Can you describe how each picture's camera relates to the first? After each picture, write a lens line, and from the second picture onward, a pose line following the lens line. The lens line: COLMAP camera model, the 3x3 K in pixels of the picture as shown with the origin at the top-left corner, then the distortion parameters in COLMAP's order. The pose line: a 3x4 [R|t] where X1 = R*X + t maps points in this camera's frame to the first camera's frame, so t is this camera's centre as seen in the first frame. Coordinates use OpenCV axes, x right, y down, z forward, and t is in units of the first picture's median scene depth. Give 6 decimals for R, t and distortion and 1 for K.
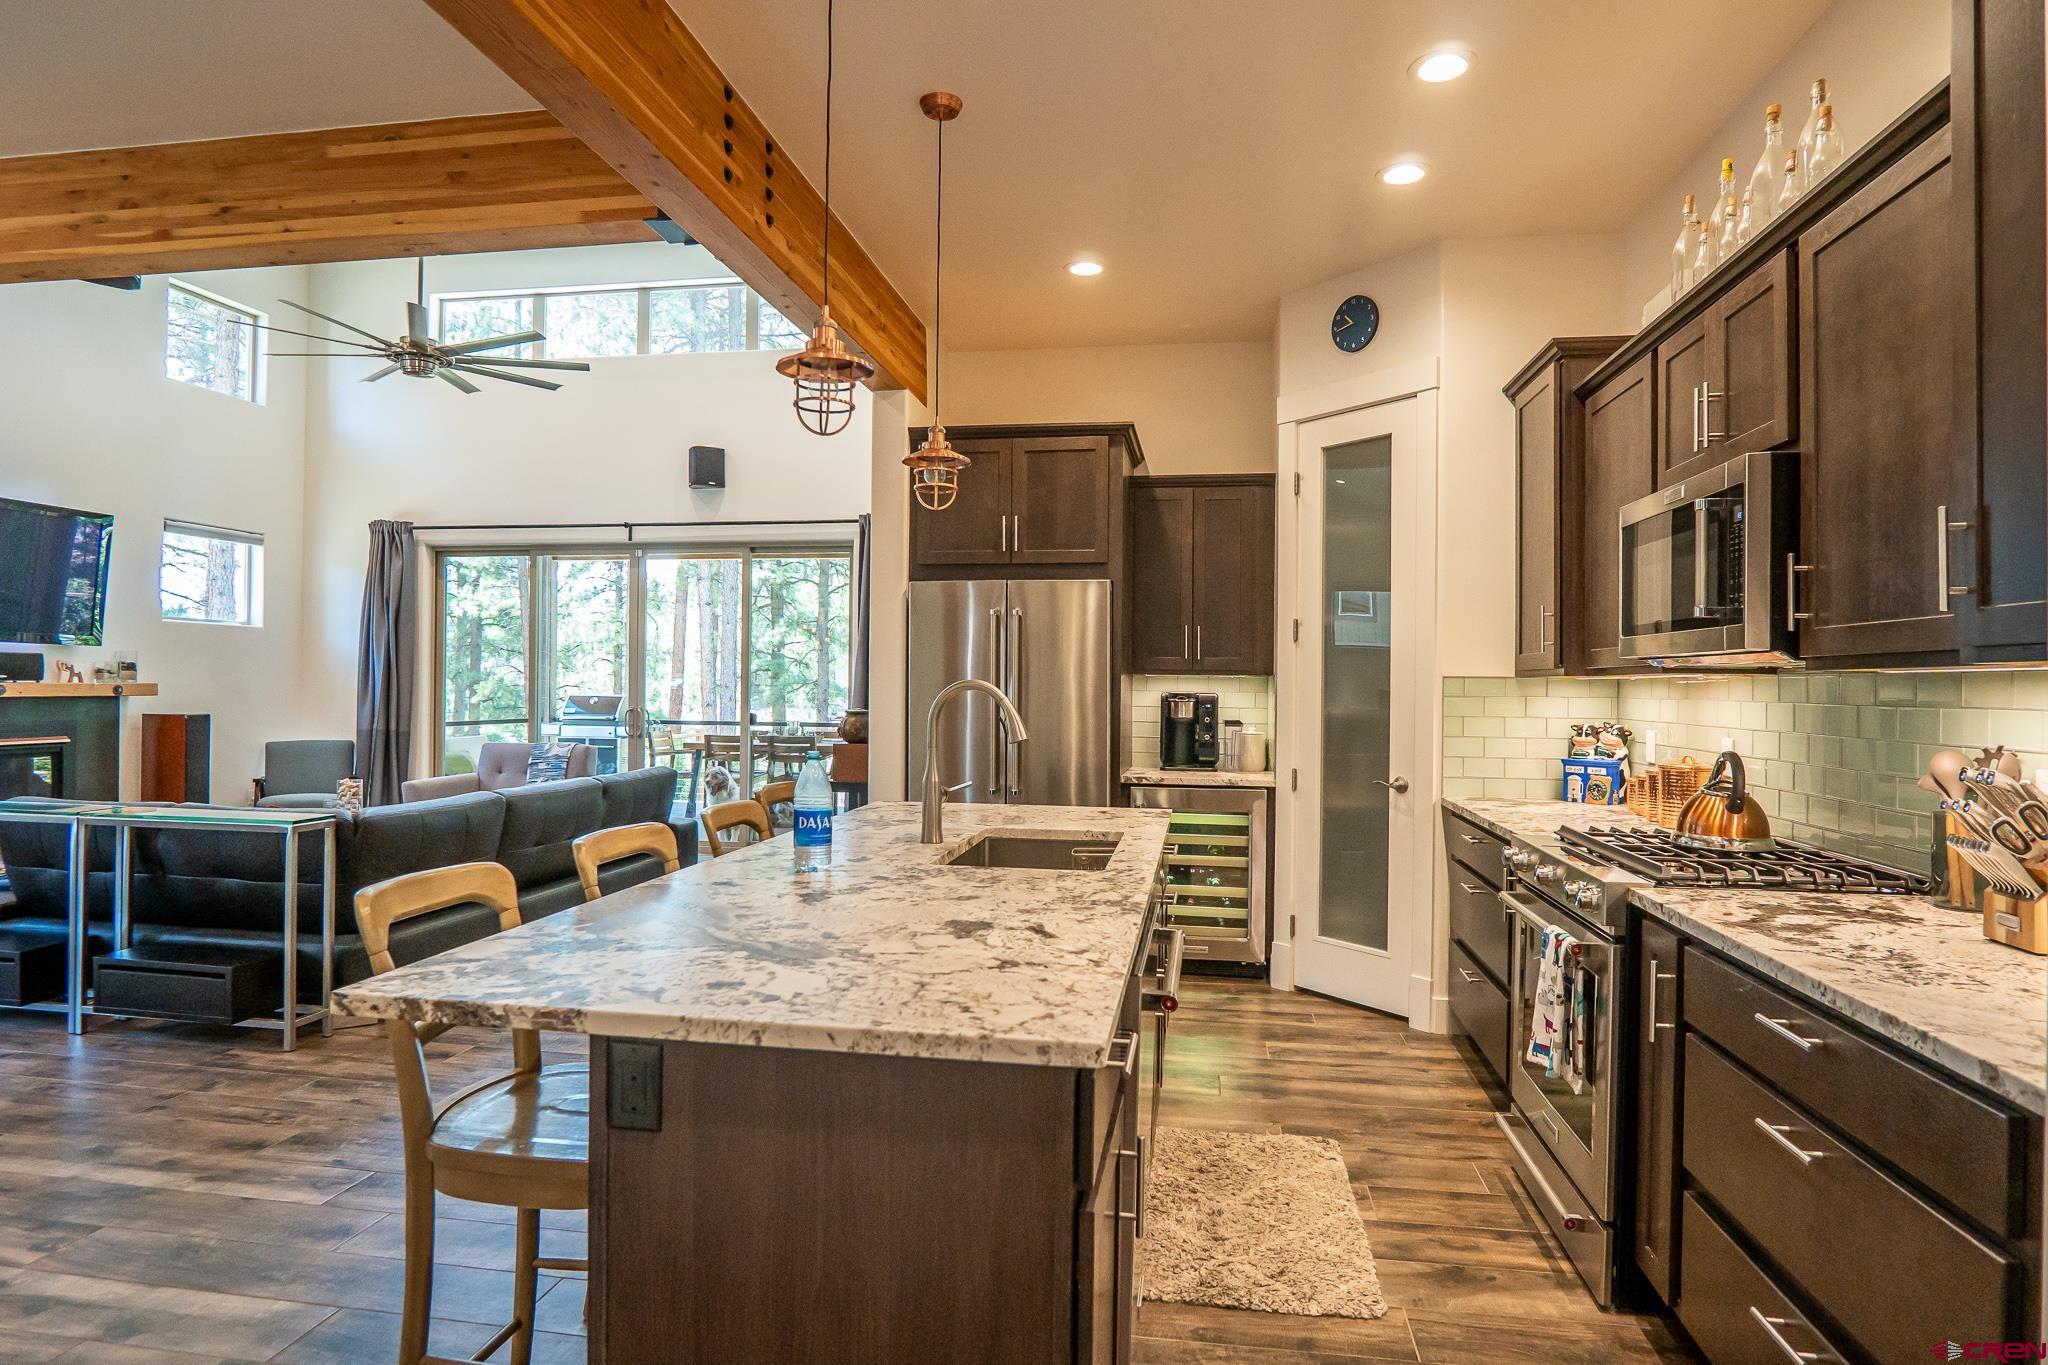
lens RADIAL K [[1103.1, 0, 993.8], [0, 1103.1, 690.9], [0, 0, 1]] dist [-0.017127, 0.004319]
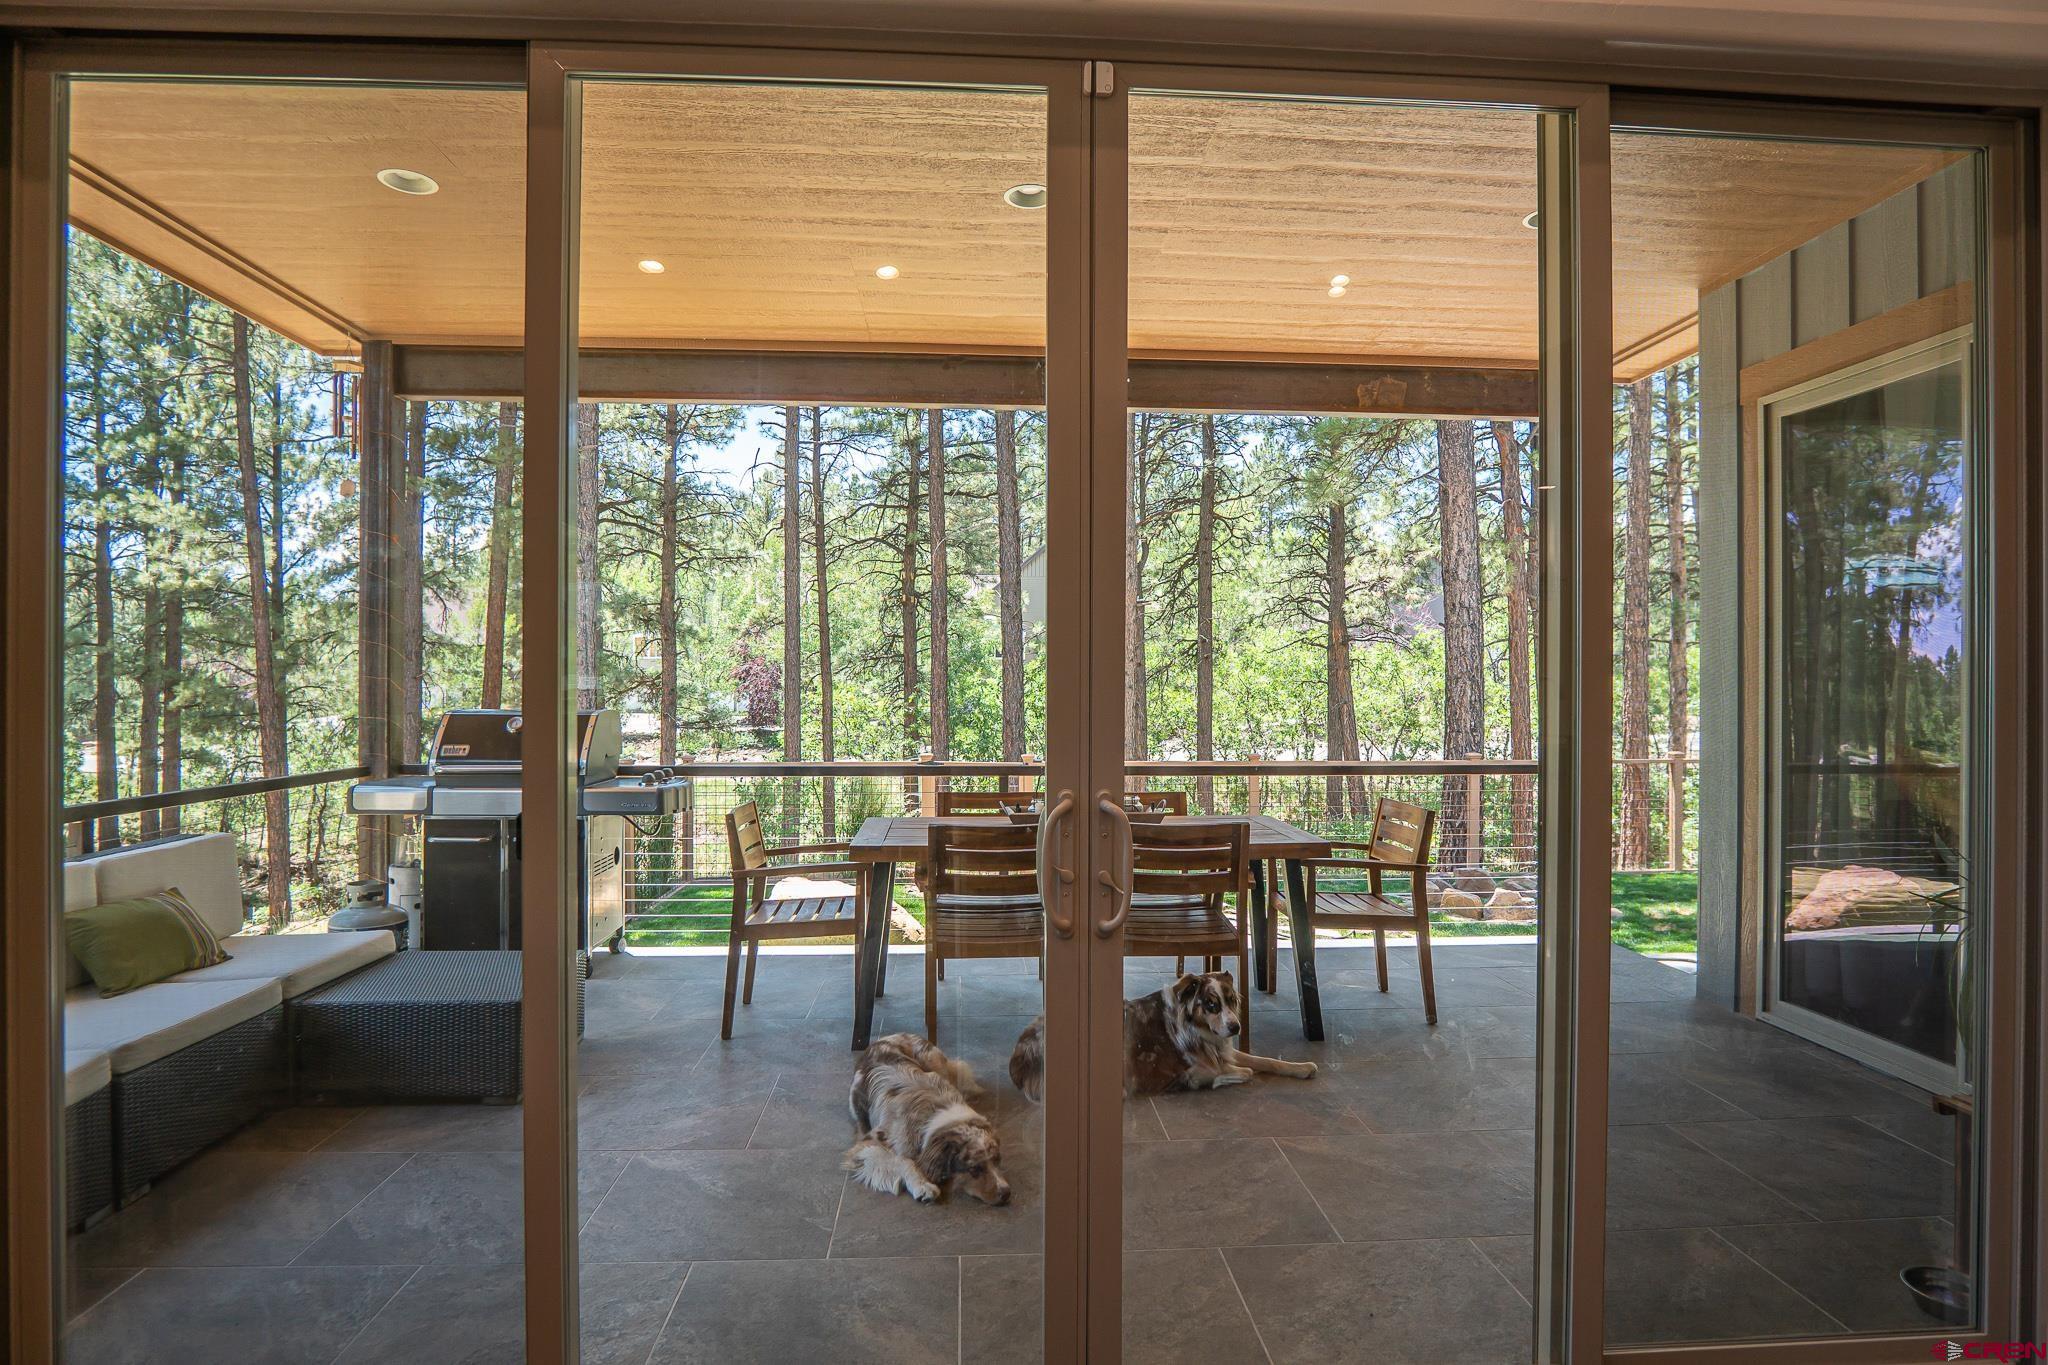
lens RADIAL K [[1103.1, 0, 1068.6], [0, 1103.1, 683.8], [0, 0, 1]] dist [-0.017127, 0.004319]
pose [[0.969738, -0.007343, 0.244038, -0.733750], [0.007881, 0.999968, -0.001226, -0.013040], [-0.244022, 0.003112, 0.969765, 1.526993]]
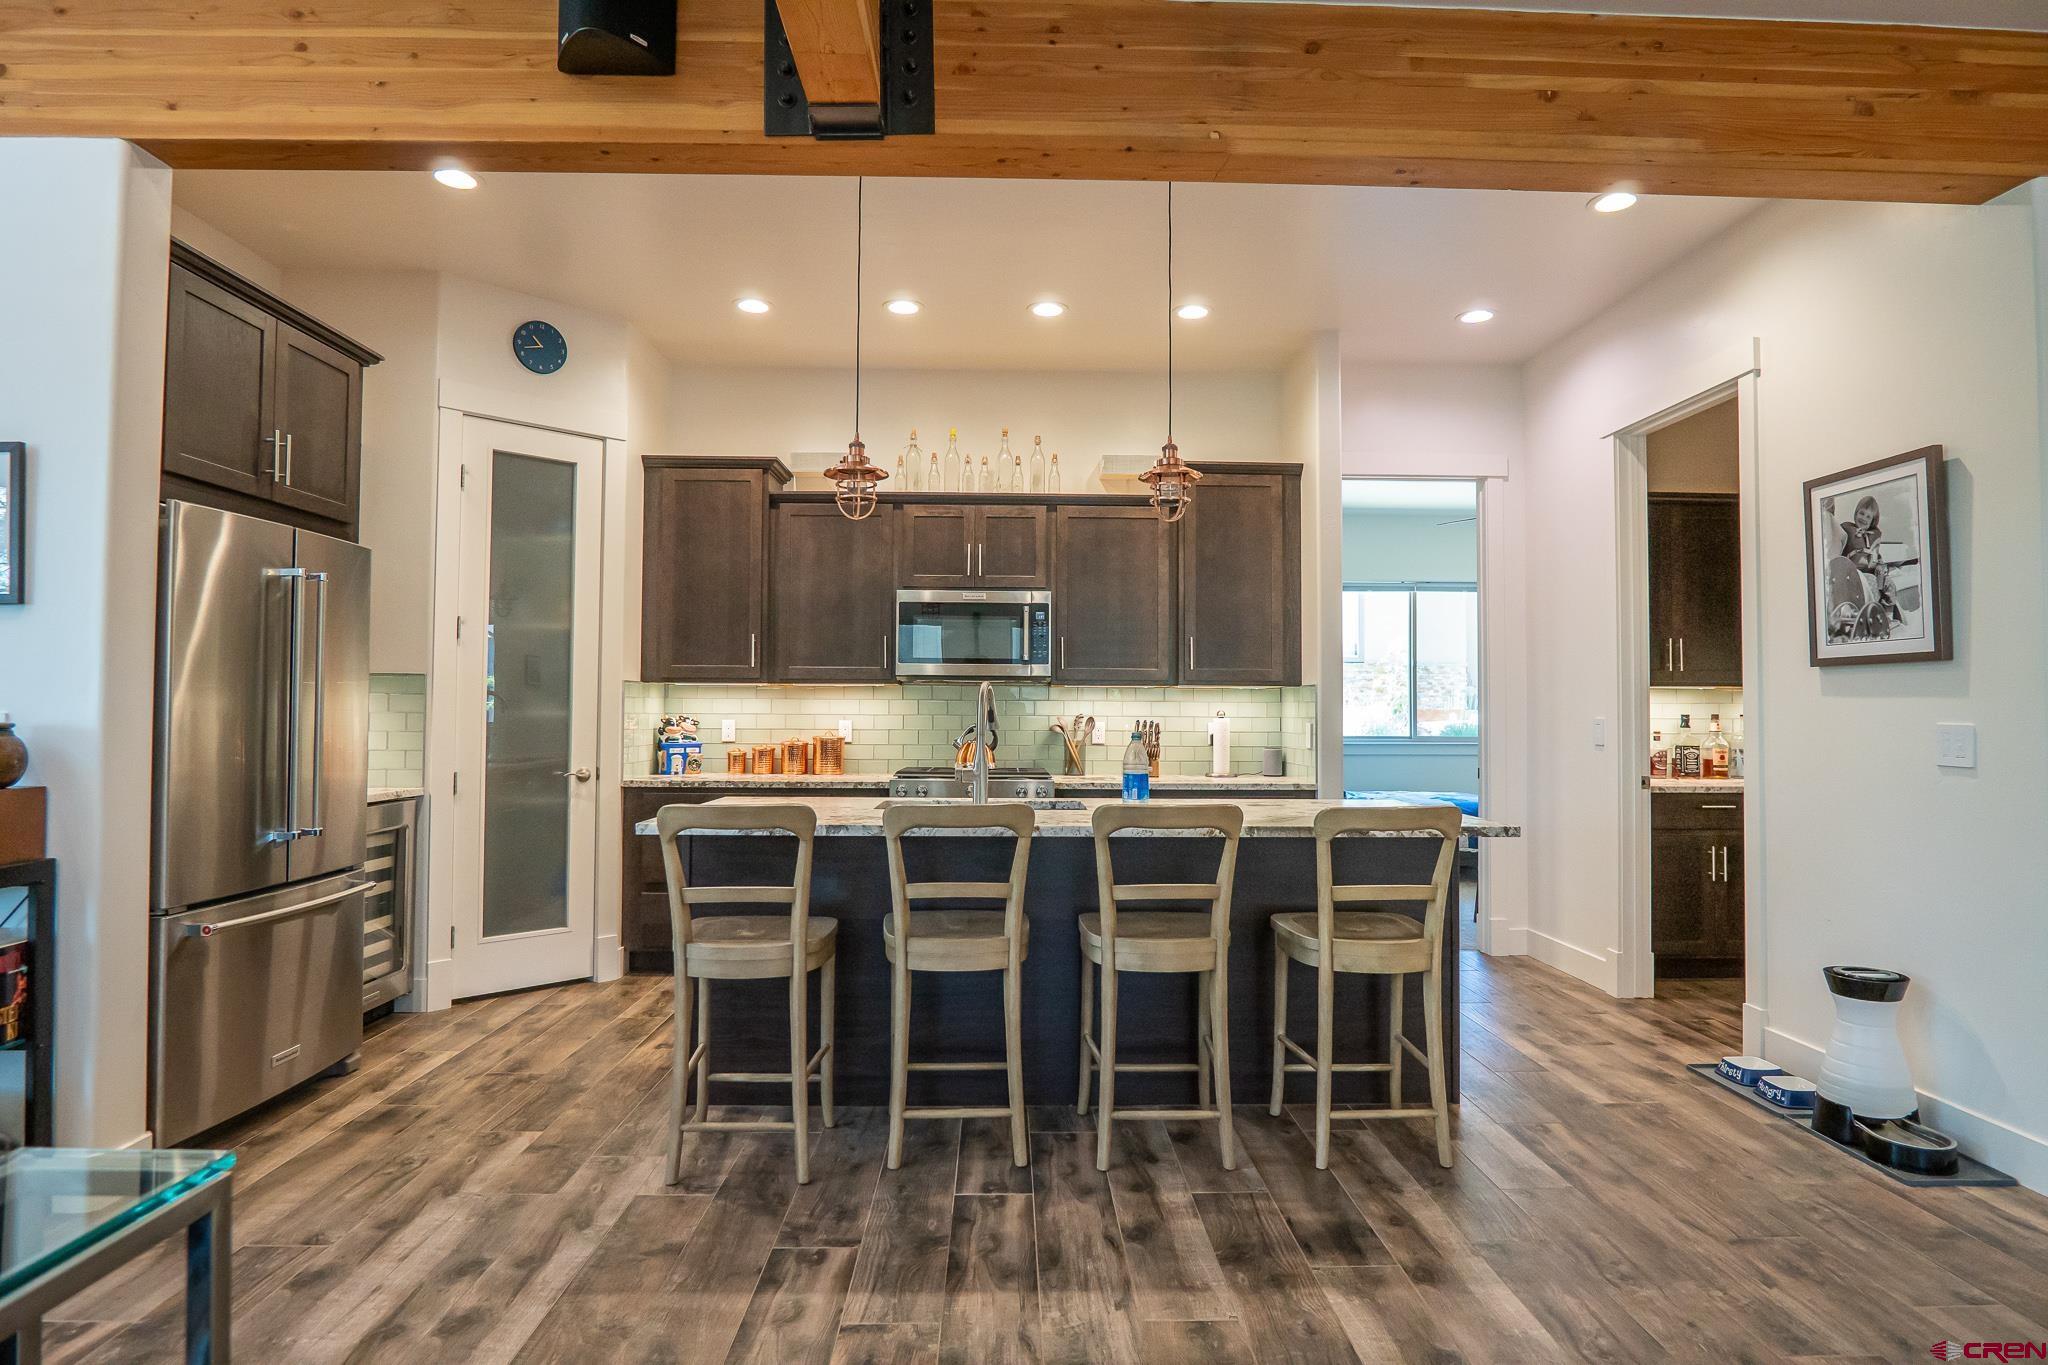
lens RADIAL K [[1103.1, 0, 1029.4], [0, 1103.1, 685.8], [0, 0, 1]] dist [-0.017127, 0.004319]
pose [[-0.183353, 0.018238, 0.982878, -0.779632], [-0.000389, 0.999826, -0.018625, 0.014282], [-0.983047, -0.003797, -0.183314, 0.713755]]
